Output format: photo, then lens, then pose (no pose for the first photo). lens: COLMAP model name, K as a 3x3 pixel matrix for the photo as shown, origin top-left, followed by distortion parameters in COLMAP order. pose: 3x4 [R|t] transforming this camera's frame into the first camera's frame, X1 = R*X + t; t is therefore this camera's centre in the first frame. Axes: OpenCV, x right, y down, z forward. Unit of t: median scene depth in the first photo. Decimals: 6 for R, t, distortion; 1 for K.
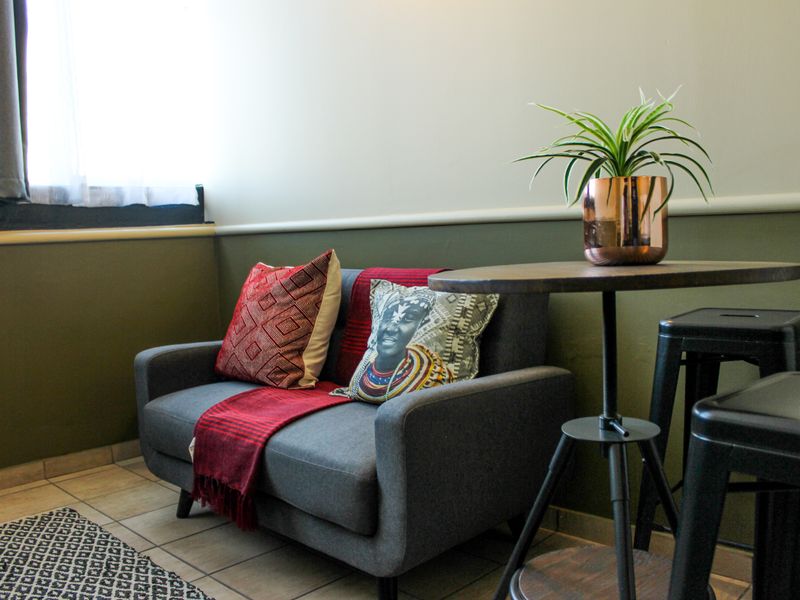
lens RADIAL K [[748.8, 0, 398.5], [0, 748.8, 298.4], [0, 0, 1]] dist [-0.164180, 0.147531]
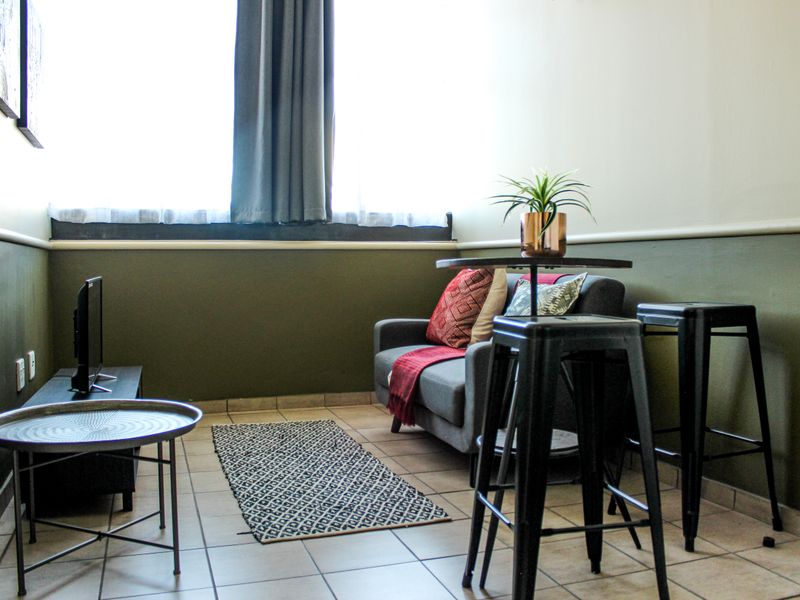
lens RADIAL K [[748.8, 0, 398.5], [0, 748.8, 298.4], [0, 0, 1]] dist [-0.164180, 0.147531]
pose [[0.892339, 0.052885, -0.448257, 0.400238], [-0.067910, 0.997538, -0.017501, 0.052258], [0.446228, 0.046058, 0.893733, -0.396728]]
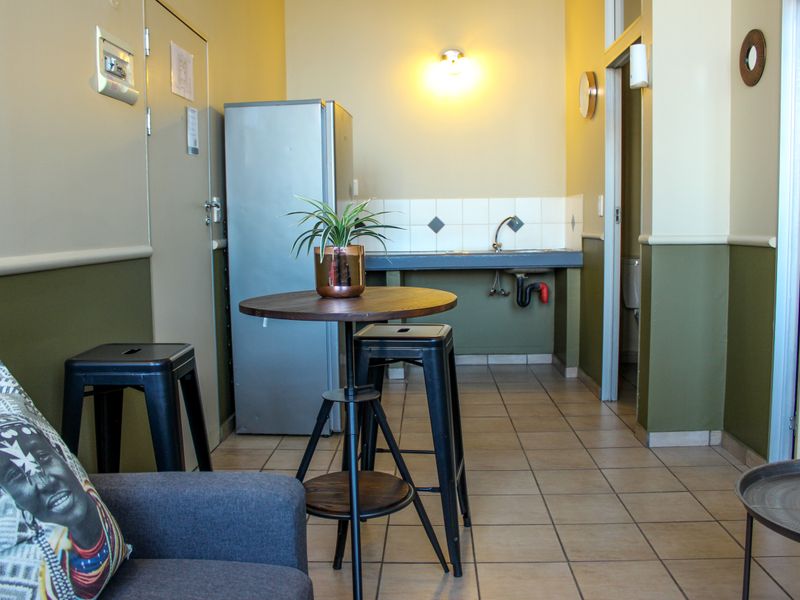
lens RADIAL K [[748.8, 0, 398.5], [0, 748.8, 298.4], [0, 0, 1]] dist [-0.164180, 0.147531]
pose [[-0.670074, -0.027719, 0.741777, -0.543326], [0.103845, 0.985975, 0.130652, -0.129169], [-0.734995, 0.164576, -0.657797, 1.054229]]
